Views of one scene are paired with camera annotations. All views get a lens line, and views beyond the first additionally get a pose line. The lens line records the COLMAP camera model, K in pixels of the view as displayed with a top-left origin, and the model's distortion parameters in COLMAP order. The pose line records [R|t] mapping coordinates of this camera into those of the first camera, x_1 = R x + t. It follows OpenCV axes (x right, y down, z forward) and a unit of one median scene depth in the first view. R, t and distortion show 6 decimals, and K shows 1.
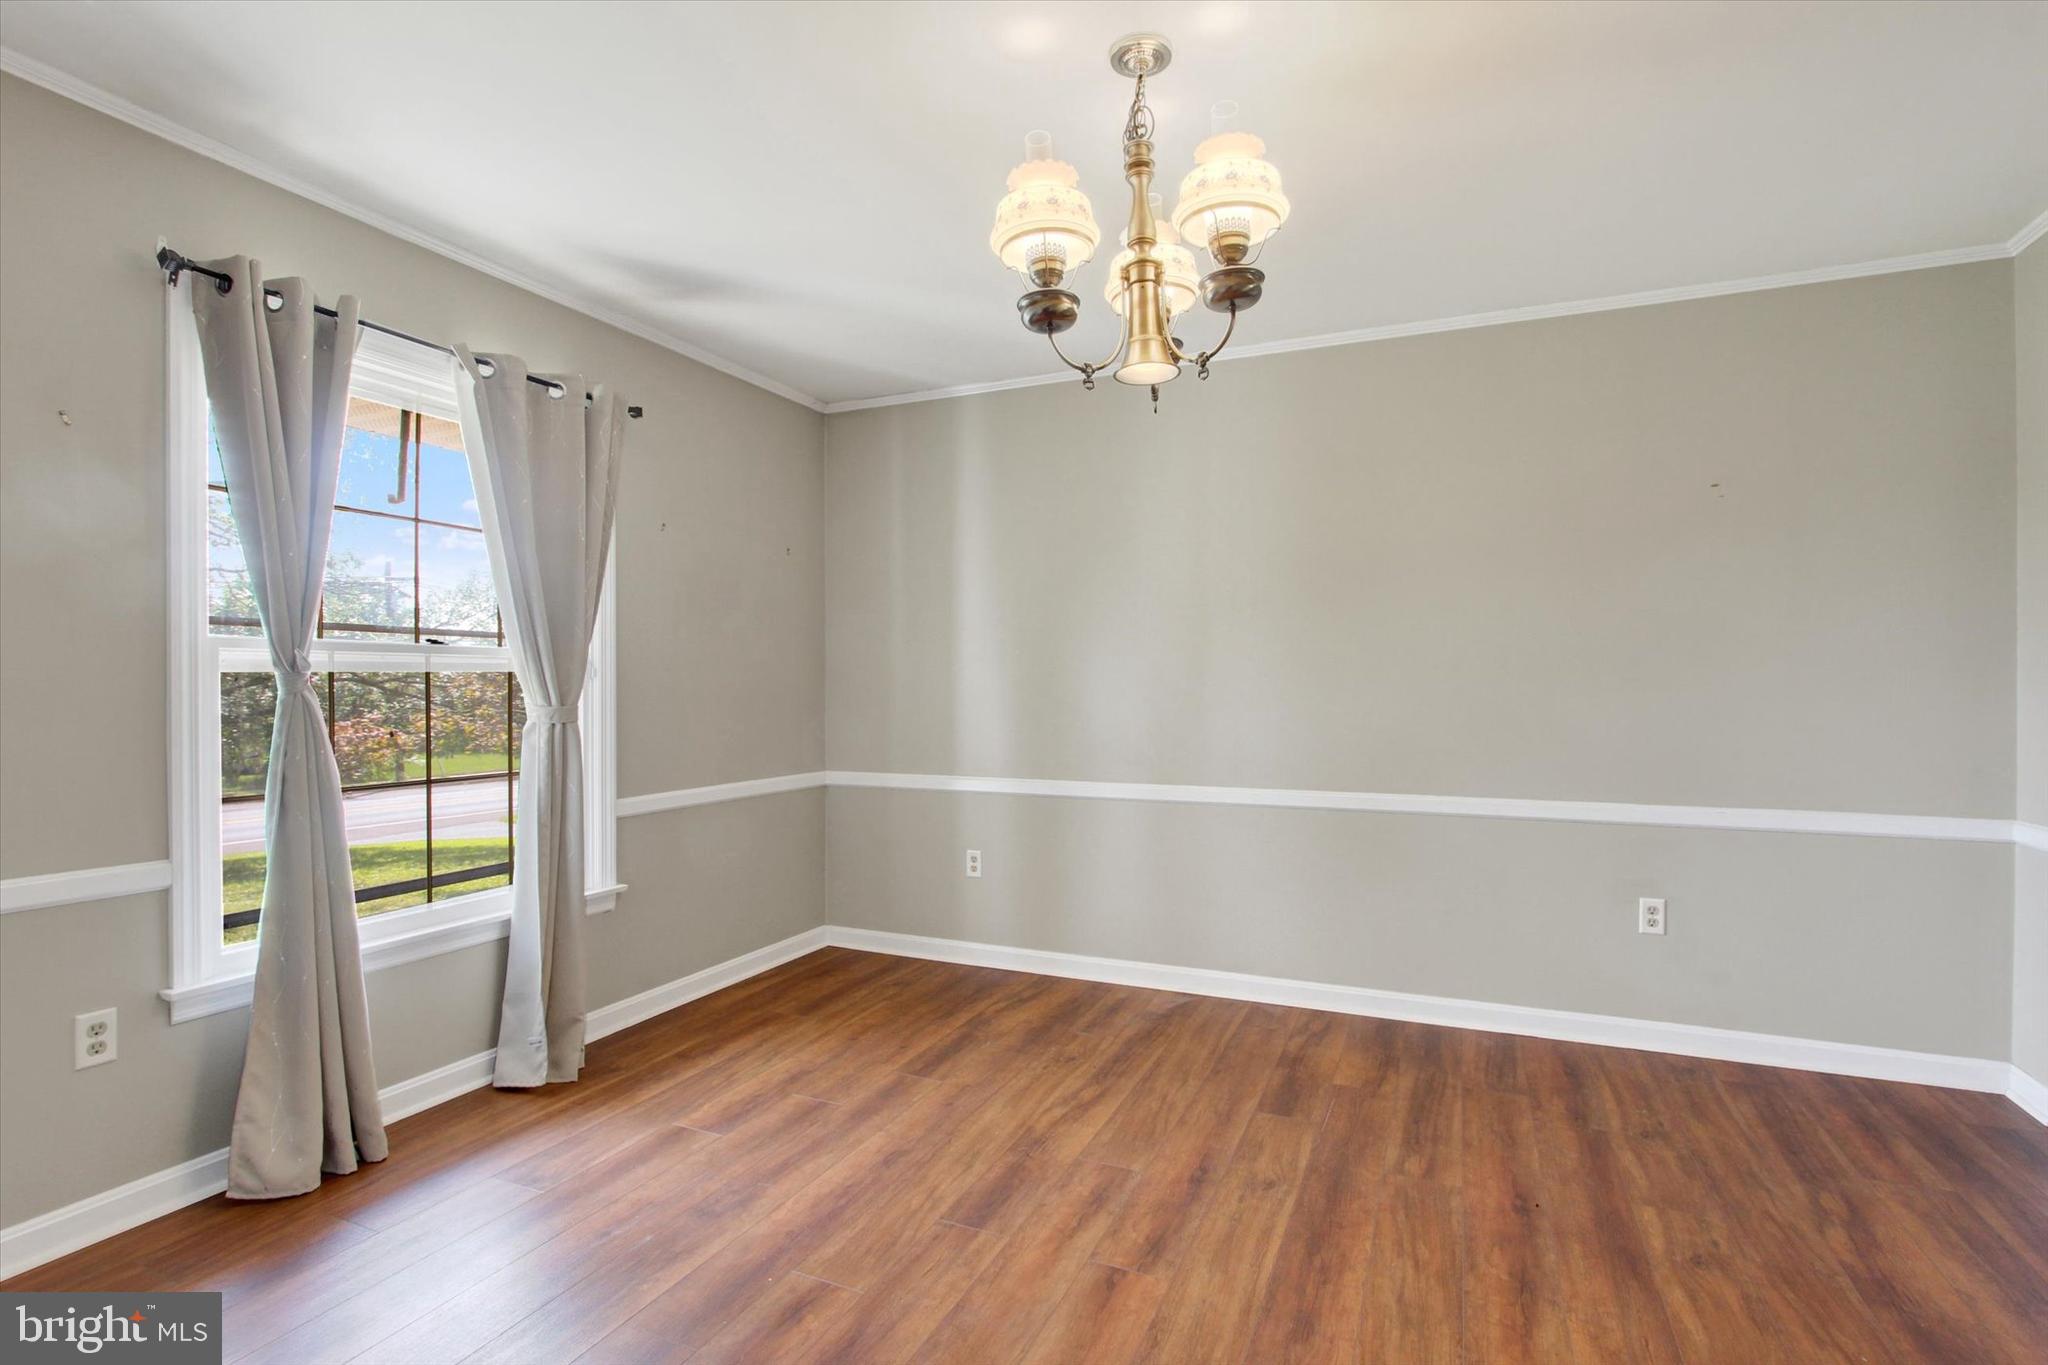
lens RADIAL K [[974.4, 0, 1037.2], [0, 974.4, 691.2], [0, 0, 1]] dist [-0.017823, 0.000111]
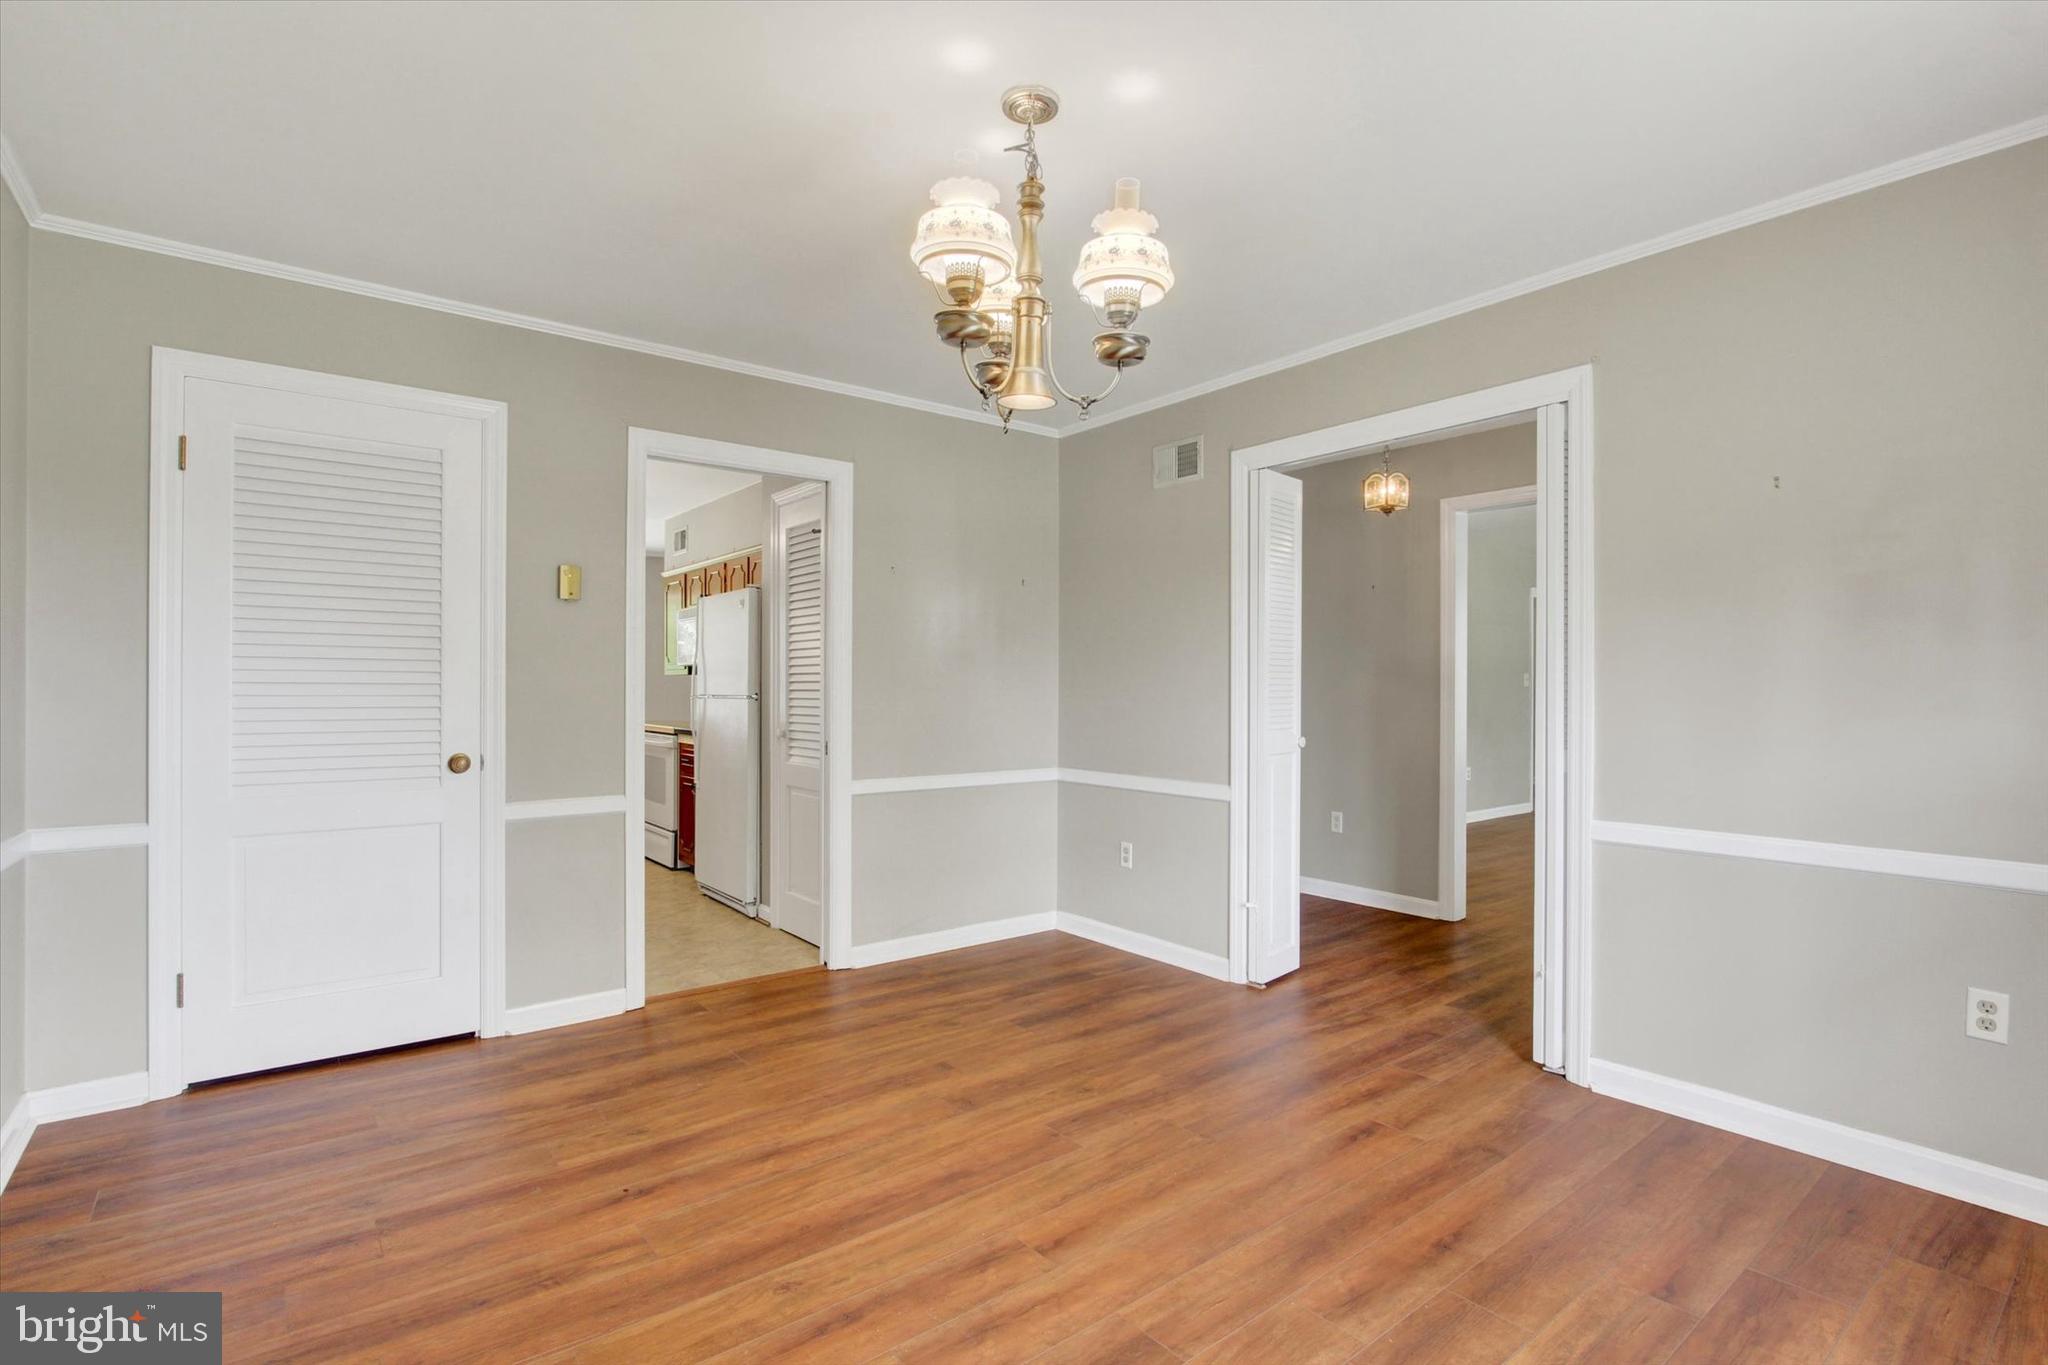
lens RADIAL K [[973.5, 0, 1030.7], [0, 973.5, 684.4], [0, 0, 1]] dist [-0.016057, 0.000192]
pose [[-0.884980, -0.000707, 0.465629, -0.300752], [-0.001141, 0.999999, -0.000651, -0.007895], [-0.465629, -0.001107, -0.884980, 1.480688]]
